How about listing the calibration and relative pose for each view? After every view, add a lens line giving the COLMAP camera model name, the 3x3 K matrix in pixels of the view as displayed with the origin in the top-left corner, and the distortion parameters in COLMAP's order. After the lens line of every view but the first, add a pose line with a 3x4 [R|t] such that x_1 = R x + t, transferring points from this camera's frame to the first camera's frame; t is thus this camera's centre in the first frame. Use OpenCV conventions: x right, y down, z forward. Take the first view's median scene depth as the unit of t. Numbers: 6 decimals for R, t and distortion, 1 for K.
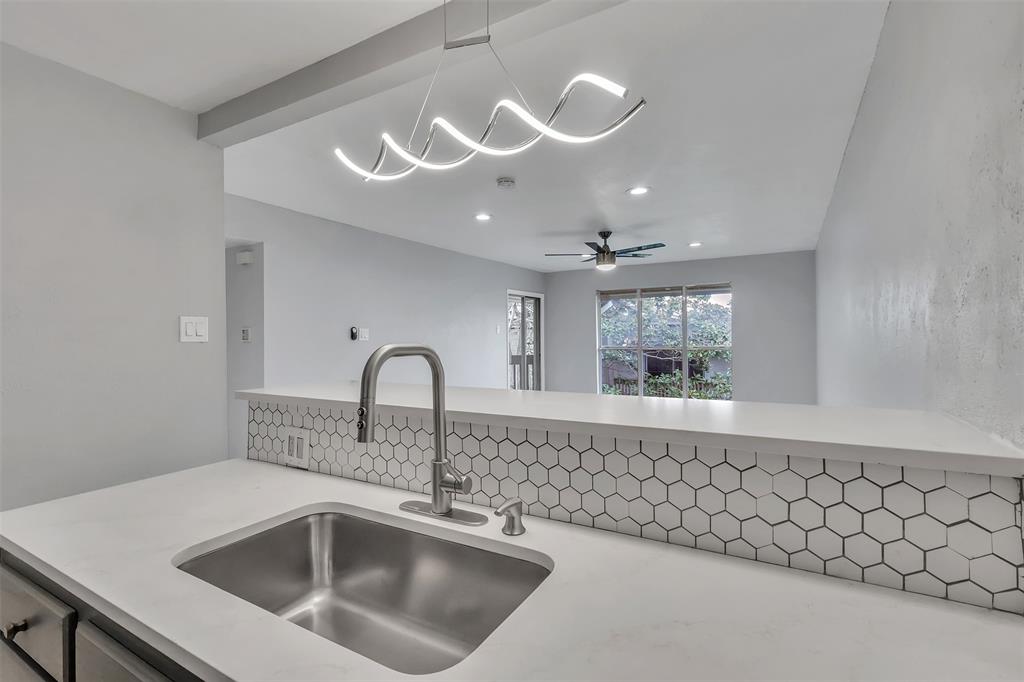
lens RADIAL K [[476.8, 0, 511.4], [0, 476.8, 339.2], [0, 0, 1]] dist [-0.014442, 0.001119]
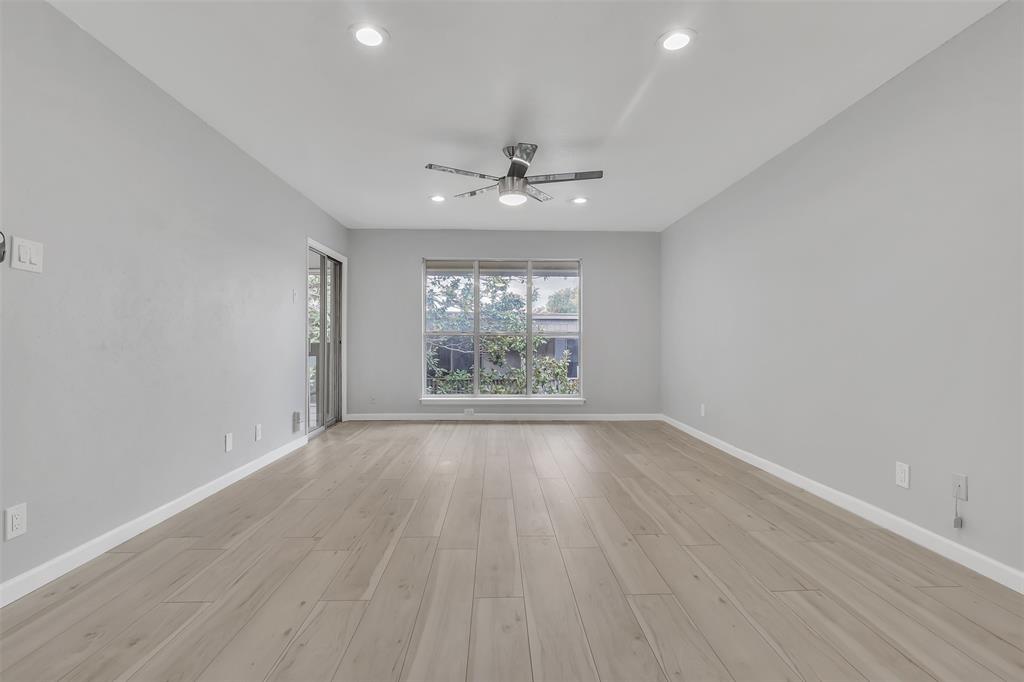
lens RADIAL K [[476.8, 0, 507.2], [0, 476.8, 343.5], [0, 0, 1]] dist [-0.014442, 0.001119]
pose [[0.857228, 0.012863, 0.514776, -0.103600], [-0.014458, 0.999895, -0.000908, 0.035749], [-0.514734, -0.006664, 0.857324, 0.295881]]
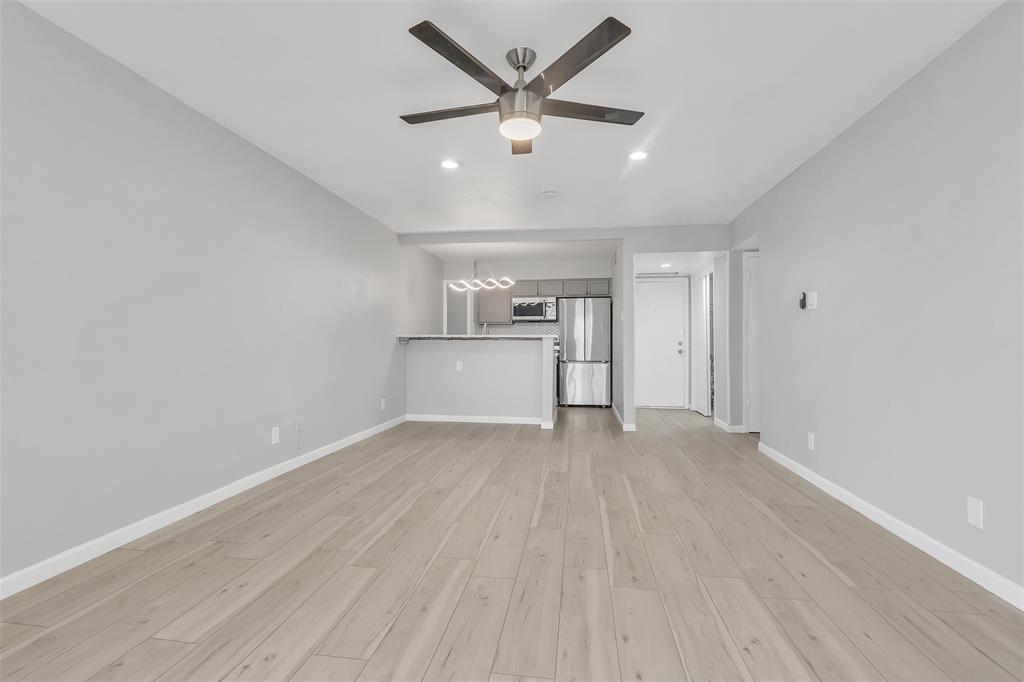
lens RADIAL K [[476.8, 0, 503.6], [0, 476.8, 341.9], [0, 0, 1]] dist [-0.014442, 0.001119]
pose [[-0.935588, 0.008305, -0.352996, 0.251335], [0.008816, 0.999961, 0.000161, 0.029914], [0.352984, -0.002961, -0.935625, 0.961270]]
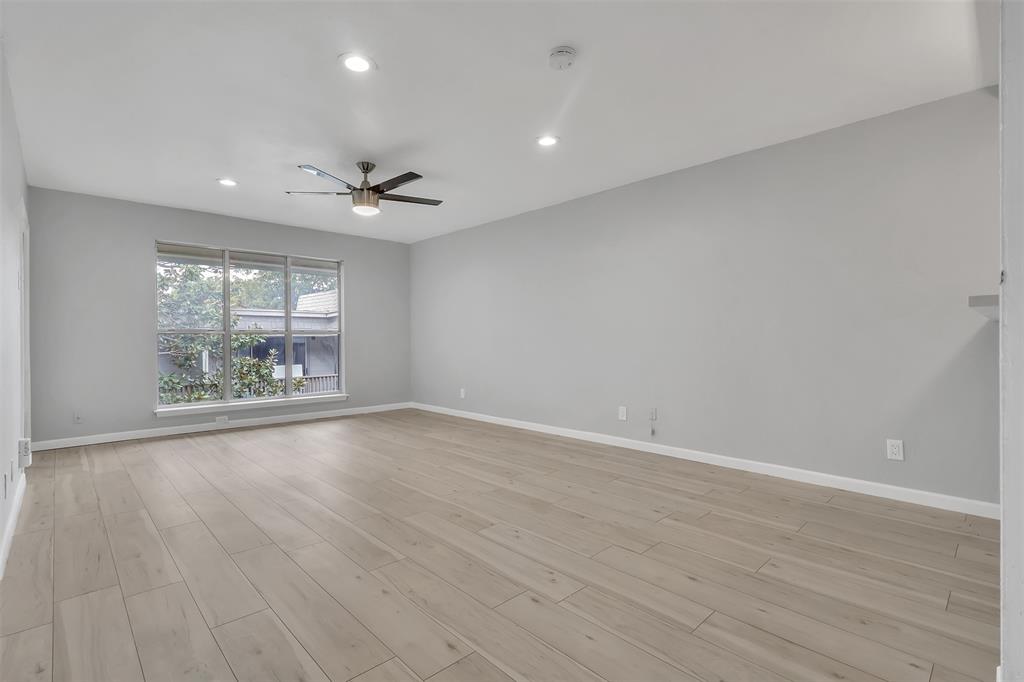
lens RADIAL K [[476.8, 0, 511.9], [0, 476.8, 338.2], [0, 0, 1]] dist [-0.014442, 0.001119]
pose [[0.288356, 0.013282, 0.957431, -0.298819], [-0.000793, 0.999907, -0.013633, 0.038230], [-0.957523, 0.003172, 0.288339, 0.395079]]
